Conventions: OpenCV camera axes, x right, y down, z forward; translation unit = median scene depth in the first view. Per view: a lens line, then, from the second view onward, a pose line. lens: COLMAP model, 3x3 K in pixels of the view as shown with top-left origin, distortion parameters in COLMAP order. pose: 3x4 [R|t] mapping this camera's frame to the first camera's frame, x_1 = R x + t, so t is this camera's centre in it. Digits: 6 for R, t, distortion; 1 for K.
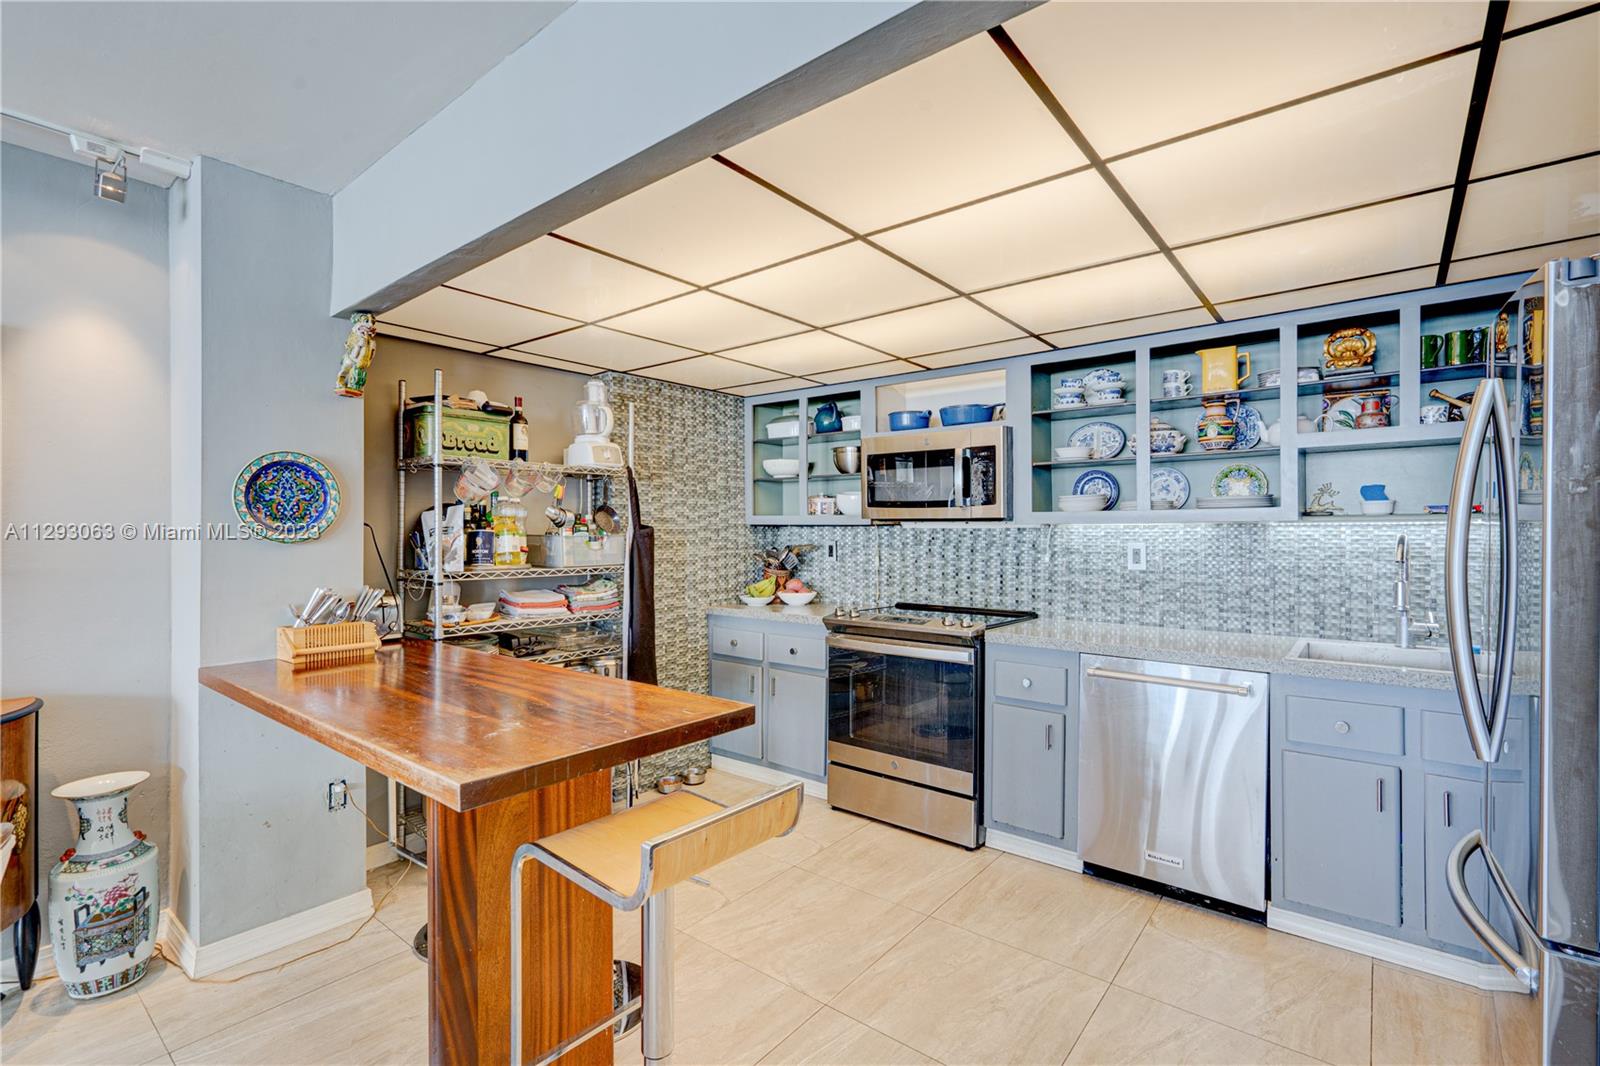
lens RADIAL K [[715.0, 0, 797.7], [0, 715.0, 535.2], [0, 0, 1]] dist [-0.007448, 0.002926]
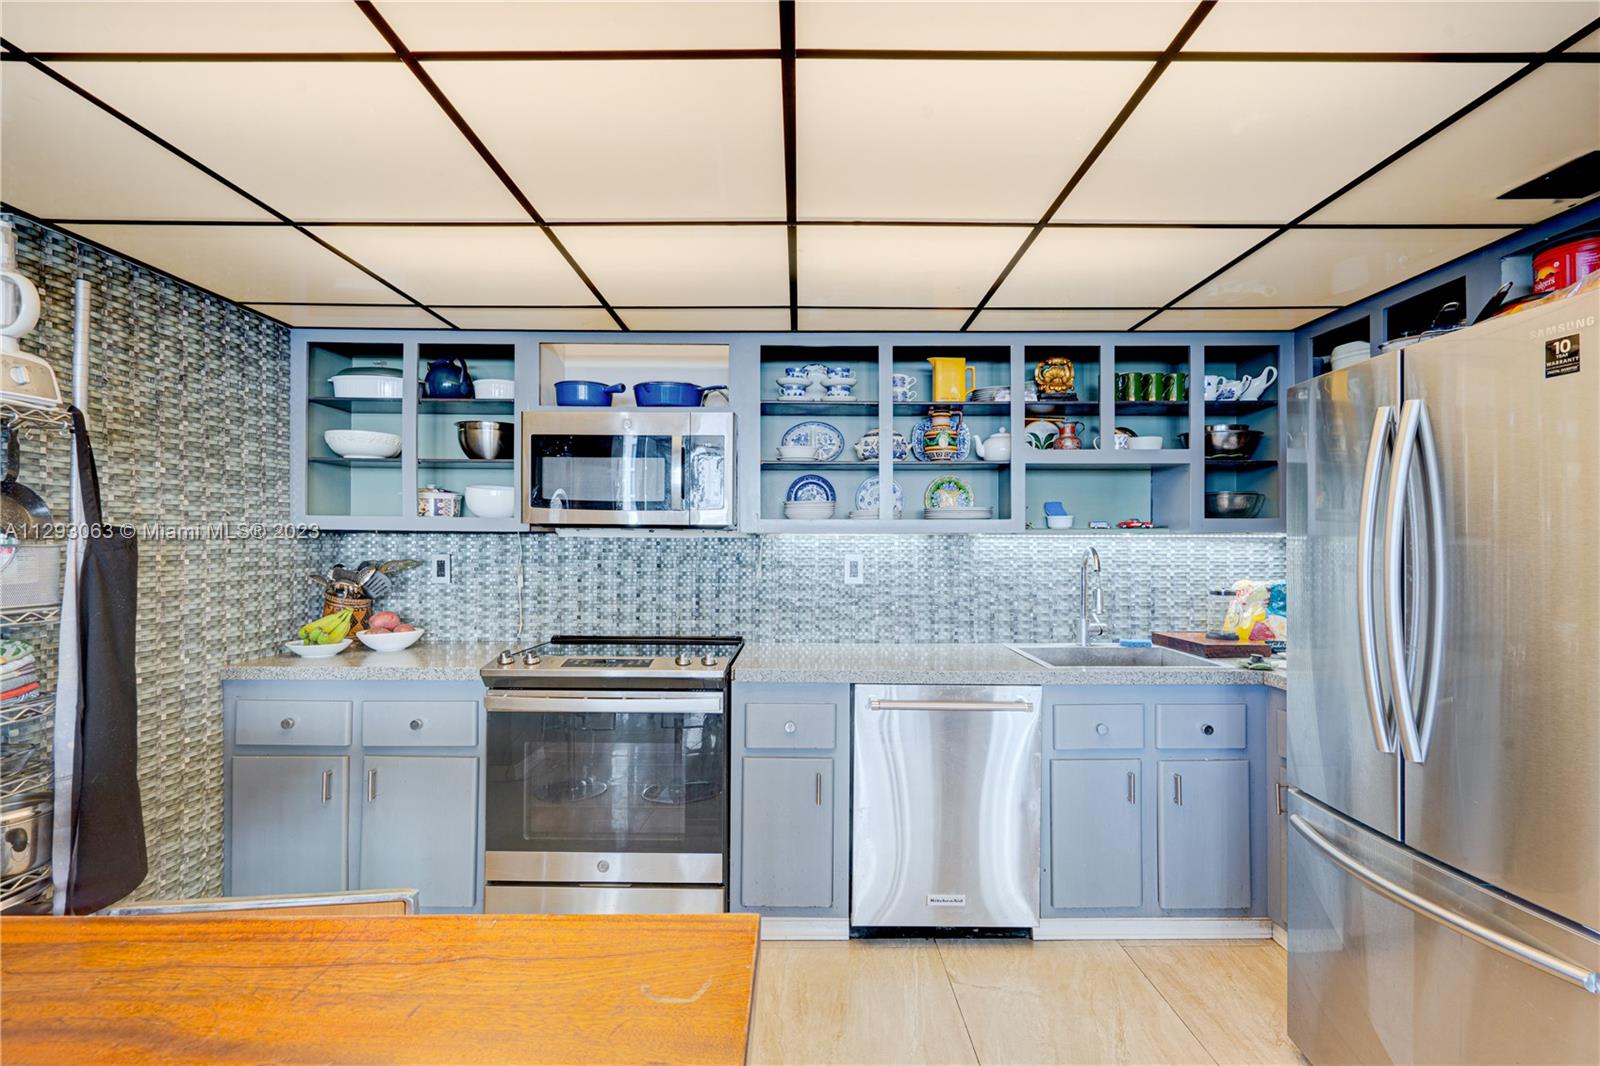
lens RADIAL K [[715.0, 0, 802.1], [0, 715.0, 536.6], [0, 0, 1]] dist [-0.007448, 0.002926]
pose [[0.773318, 0.009953, 0.633940, -0.152451], [-0.001386, 0.999901, -0.014008, 0.000107], [-0.634017, 0.009954, 0.773255, 0.285563]]
